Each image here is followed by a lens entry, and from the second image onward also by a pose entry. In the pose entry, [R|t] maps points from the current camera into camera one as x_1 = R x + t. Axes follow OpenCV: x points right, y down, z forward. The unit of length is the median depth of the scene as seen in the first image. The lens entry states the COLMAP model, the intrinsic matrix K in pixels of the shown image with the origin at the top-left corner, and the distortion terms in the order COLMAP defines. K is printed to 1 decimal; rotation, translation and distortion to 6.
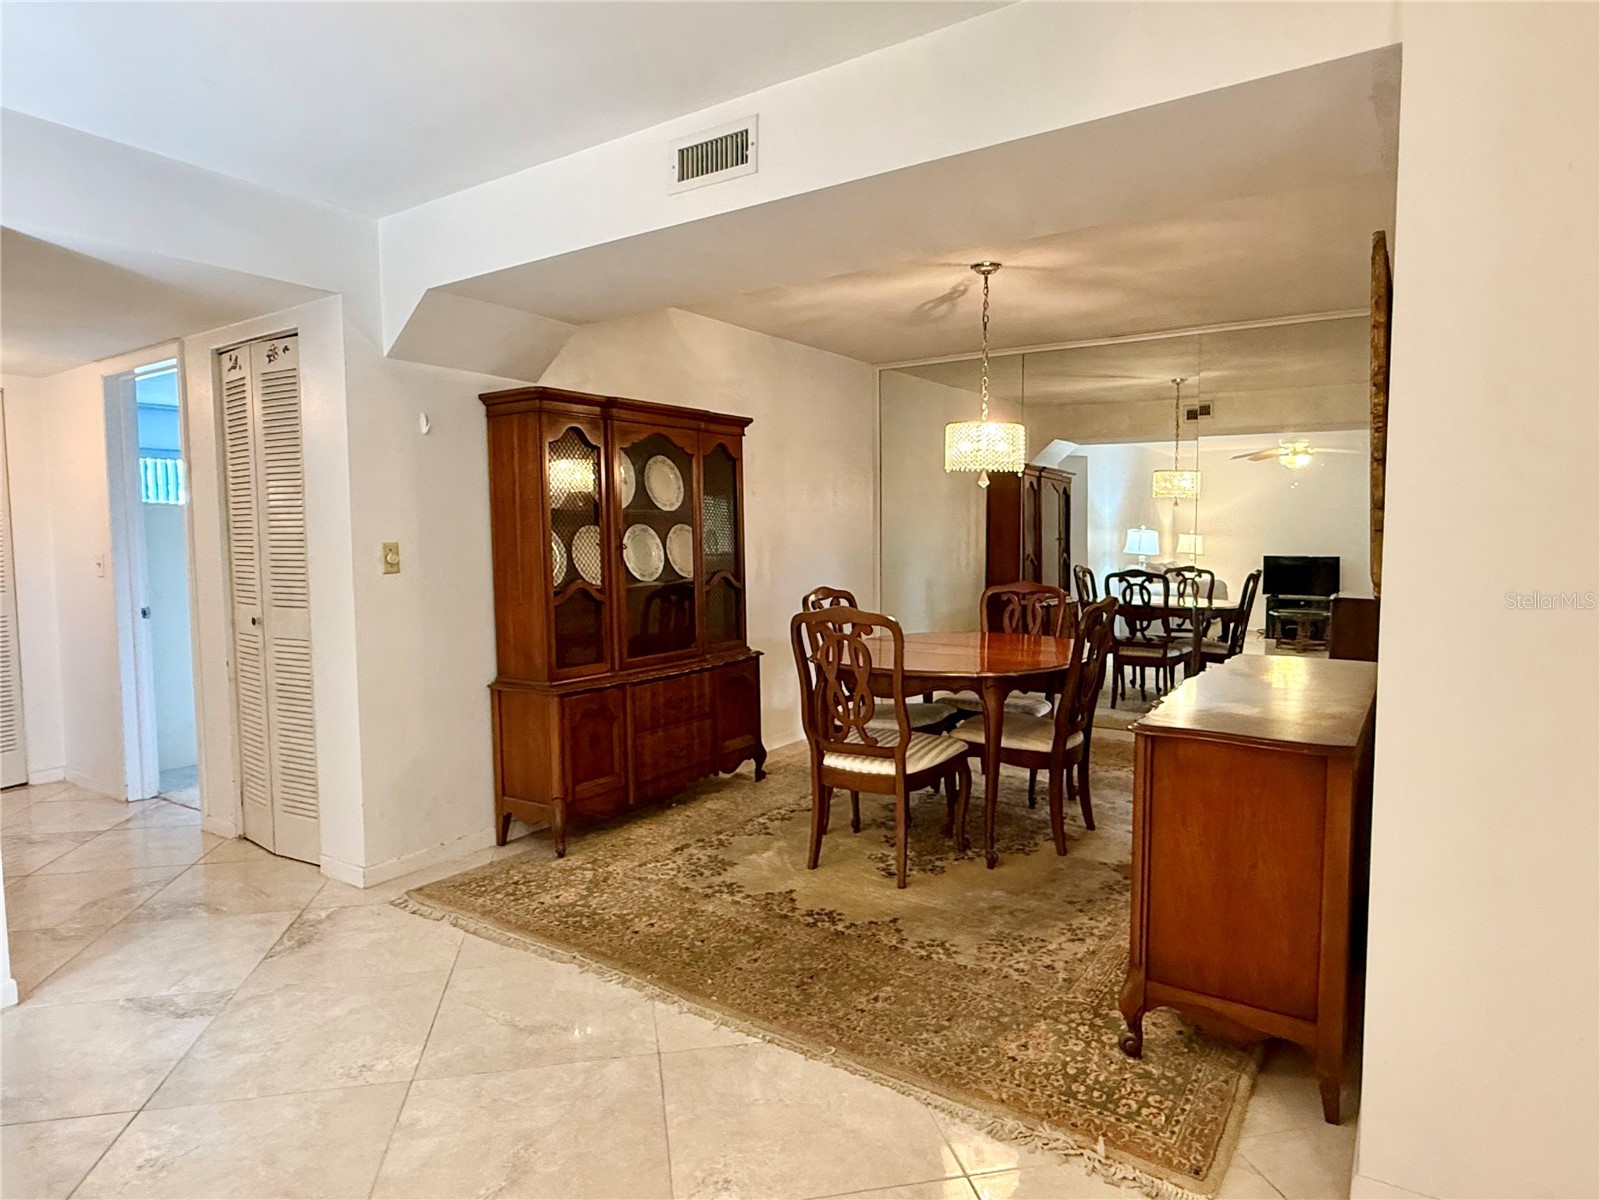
lens RADIAL K [[926.6, 0, 801.8], [0, 926.6, 599.3], [0, 0, 1]] dist [-0.002160, 0.002178]
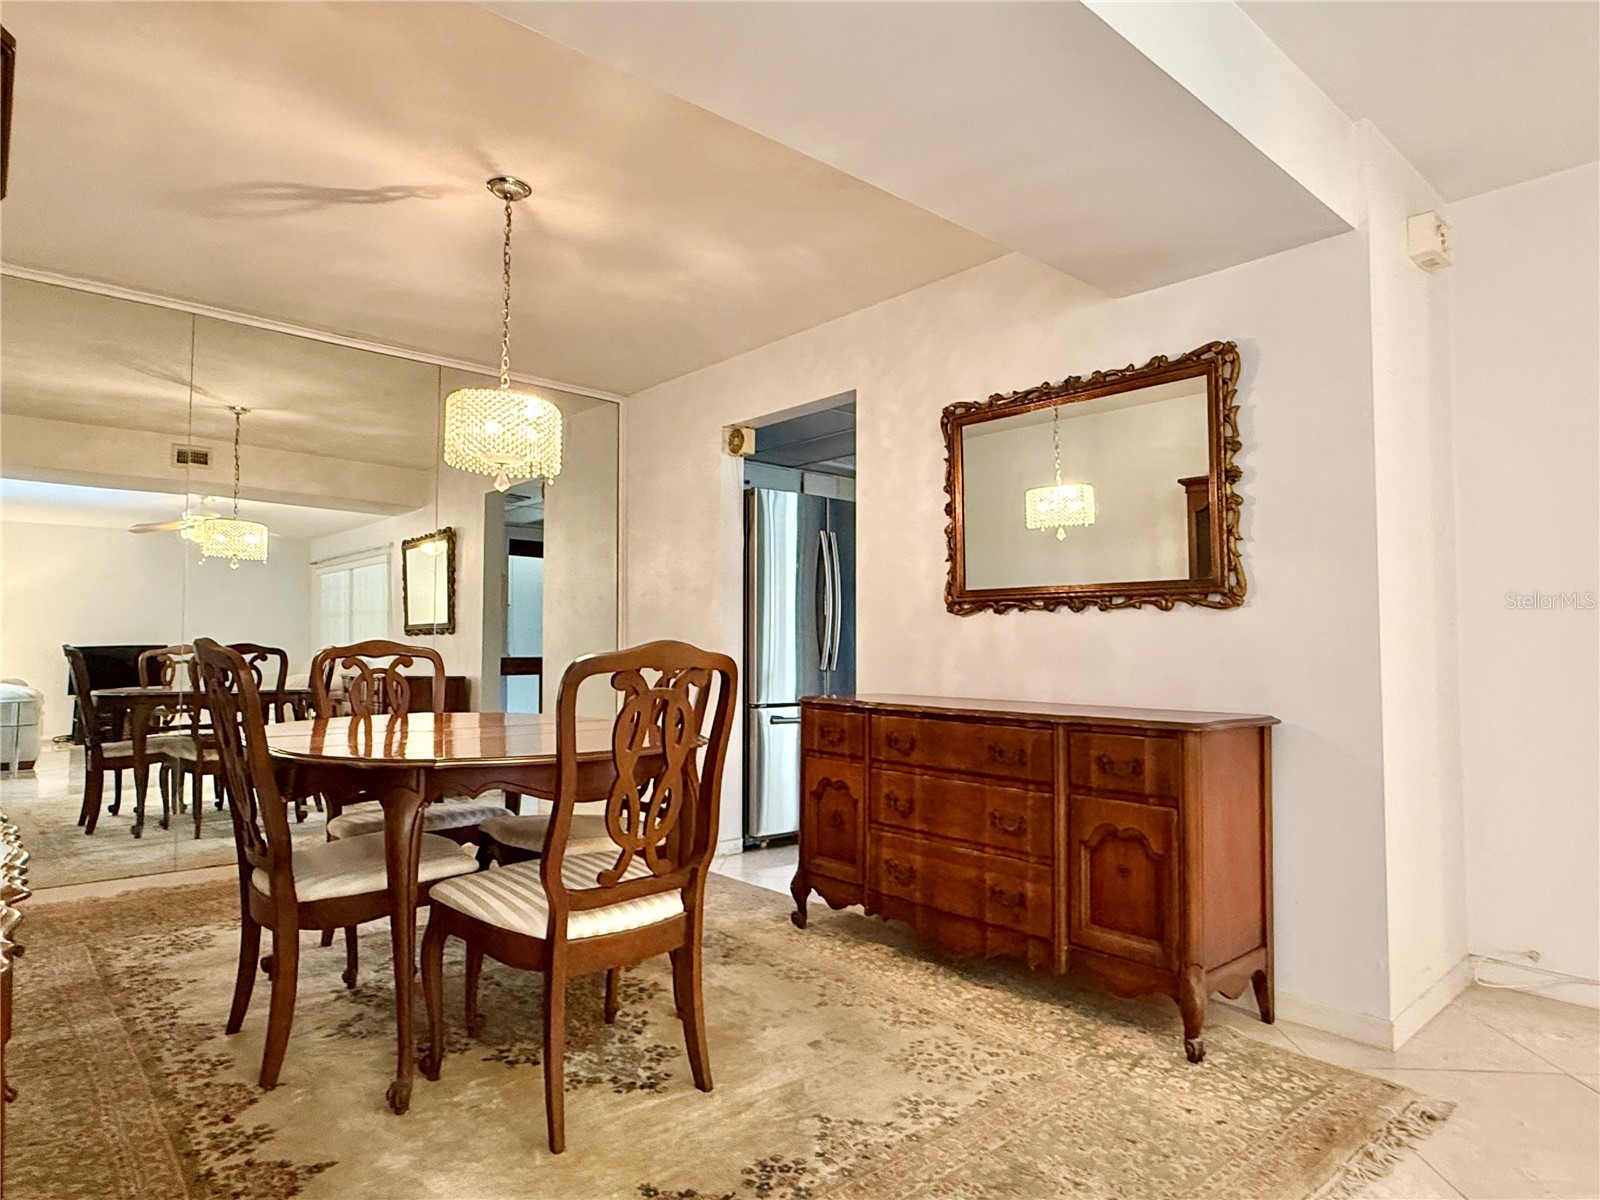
lens RADIAL K [[926.6, 0, 799.3], [0, 926.6, 604.5], [0, 0, 1]] dist [-0.002160, 0.002178]
pose [[0.268573, 0.046359, 0.962143, -0.485985], [0.062796, 0.995874, -0.065513, 0.026889], [-0.961210, 0.078014, 0.264554, 0.728429]]
